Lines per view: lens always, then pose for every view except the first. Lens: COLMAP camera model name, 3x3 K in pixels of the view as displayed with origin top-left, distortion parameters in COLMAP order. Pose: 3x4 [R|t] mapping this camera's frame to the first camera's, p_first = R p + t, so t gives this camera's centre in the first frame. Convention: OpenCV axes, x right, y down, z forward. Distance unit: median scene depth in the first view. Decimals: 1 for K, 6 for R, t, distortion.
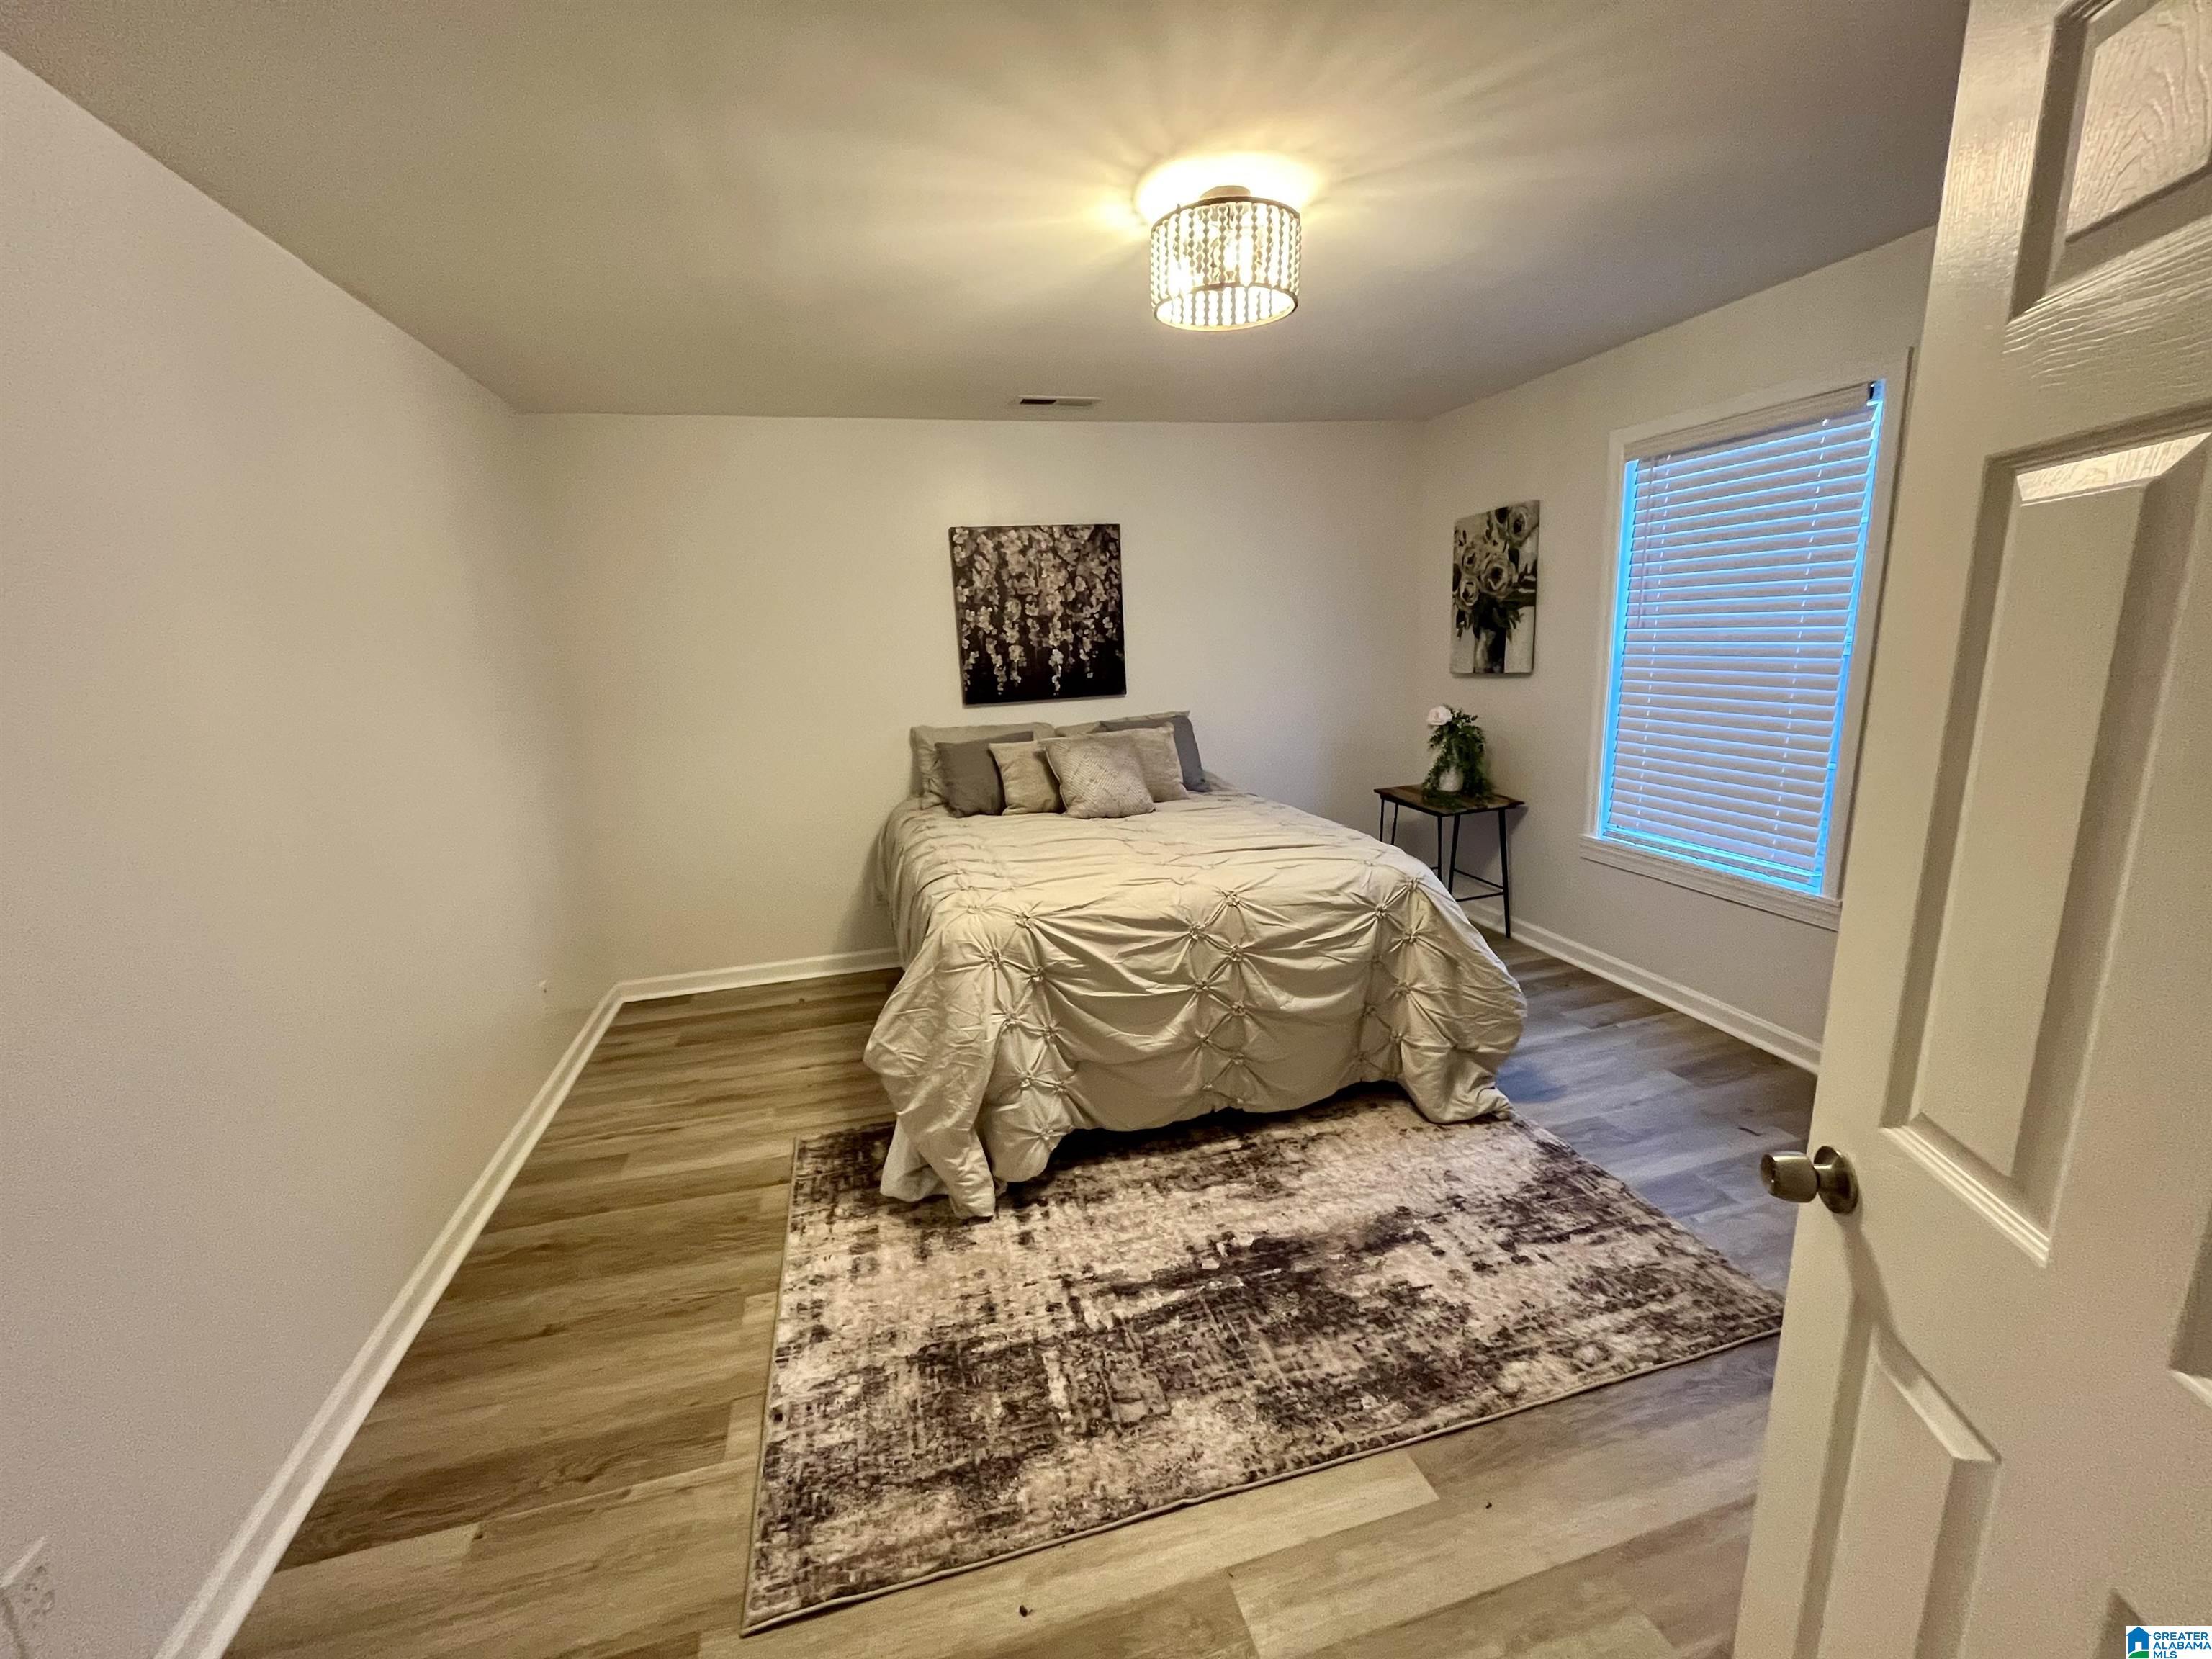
lens RADIAL K [[895.2, 0, 1095.2], [0, 895.2, 828.5], [0, 0, 1]] dist [-0.001892, 0.000018]
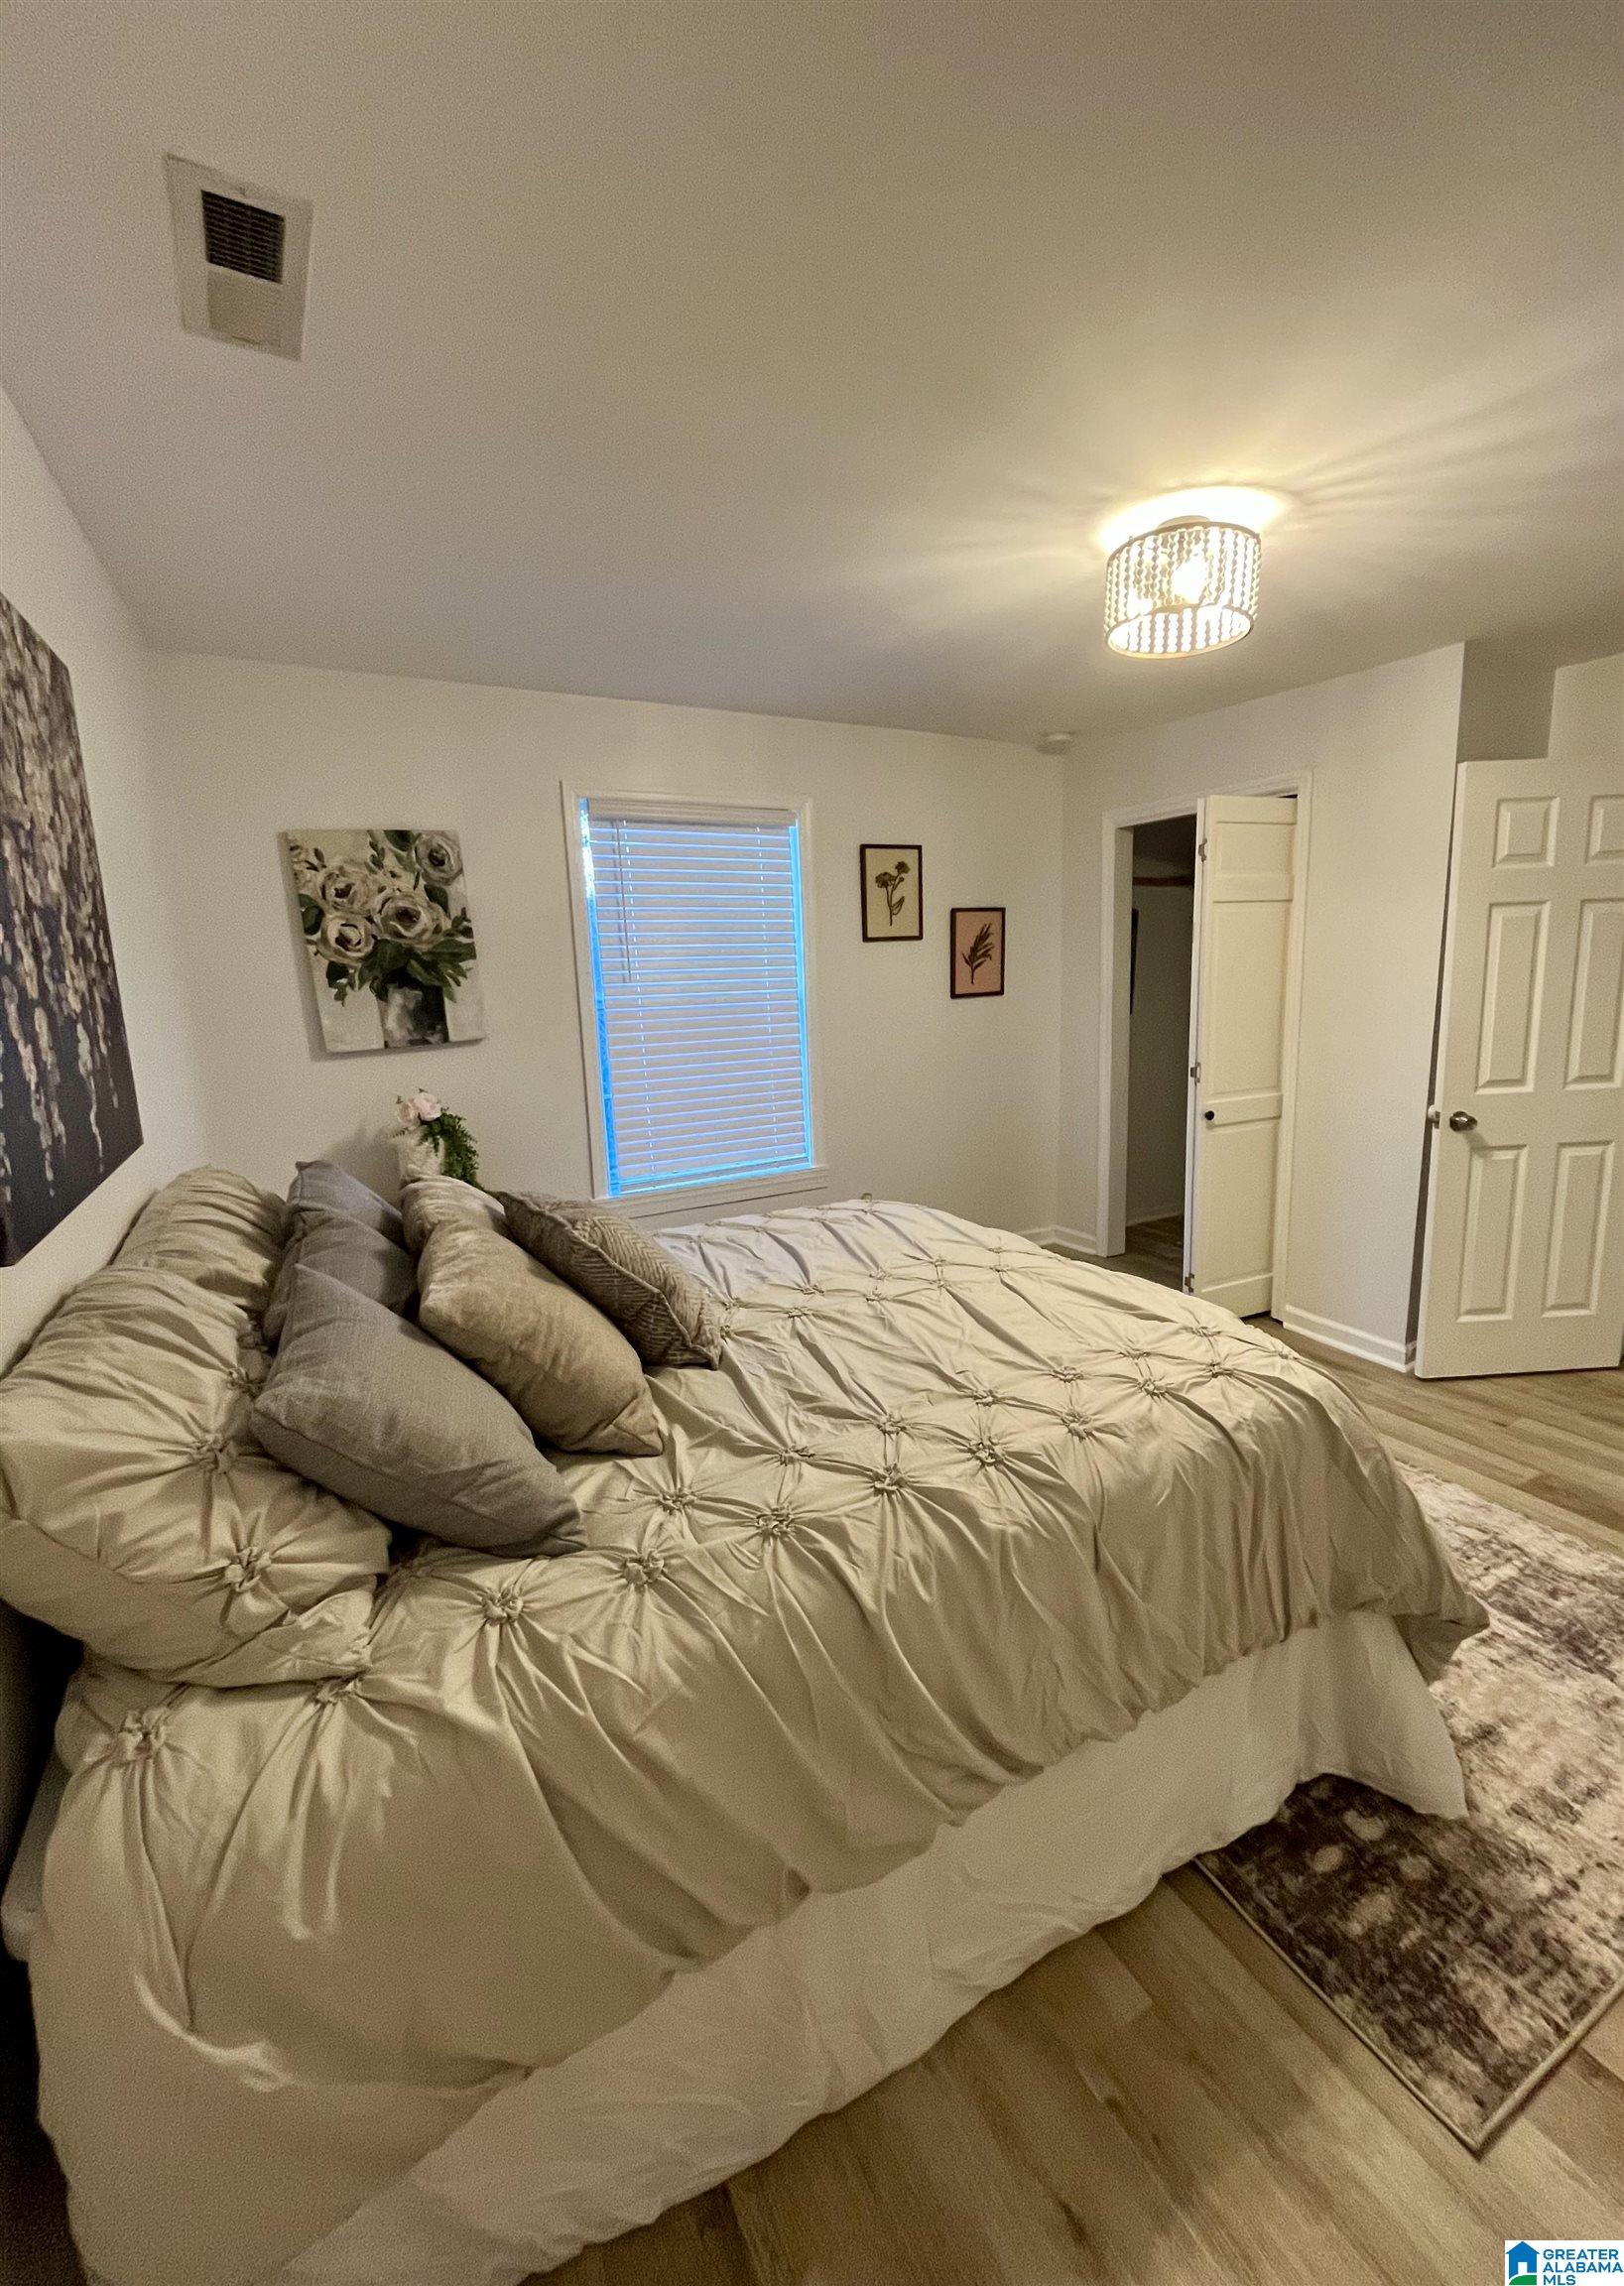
lens RADIAL K [[932.0, 0, 847.5], [0, 932.0, 1139.3], [0, 0, 1]] dist [-0.002479, -0.000063]
pose [[-0.237827, -0.132711, 0.962199, -0.693052], [0.246195, 0.950036, 0.191885, -0.267187], [-0.939589, 0.282523, -0.193271, 1.392469]]
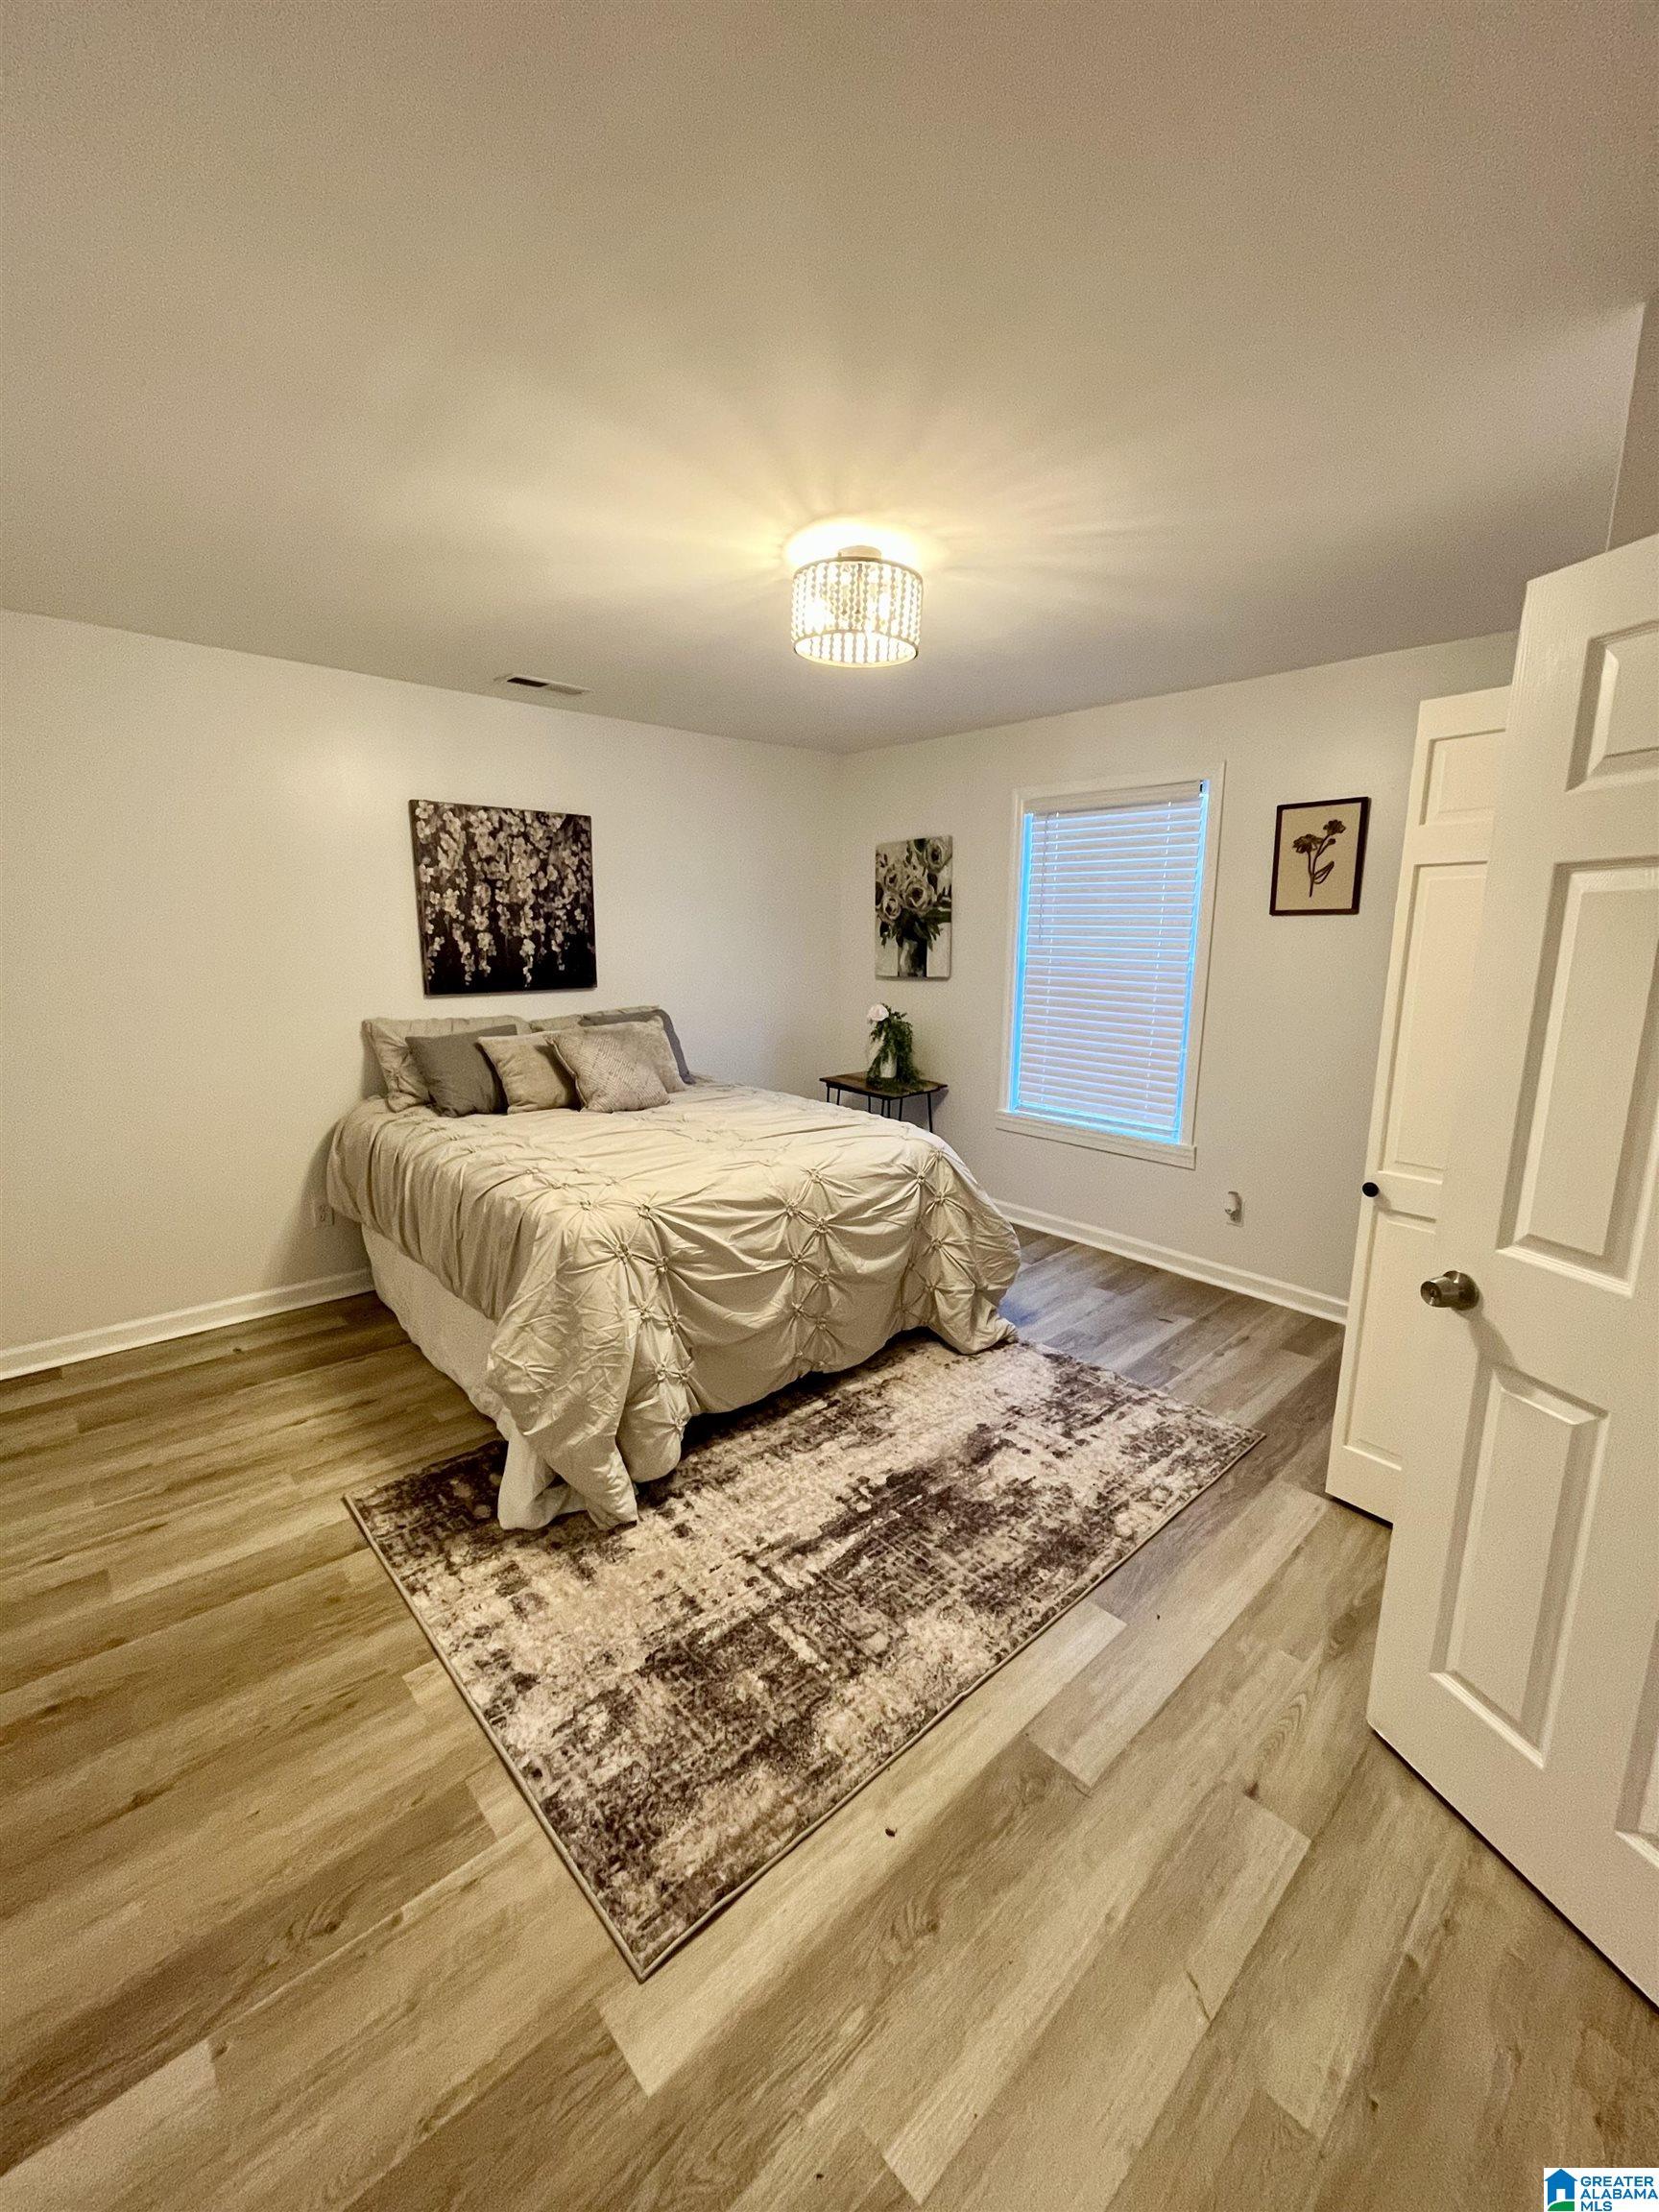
lens RADIAL K [[895.2, 0, 822.1], [0, 895.2, 1101.8], [0, 0, 1]] dist [-0.001892, 0.000018]
pose [[0.887257, -0.035241, 0.459927, -0.352264], [0.049160, 0.998623, -0.018319, 0.009473], [-0.458648, 0.038864, 0.887768, 0.030013]]
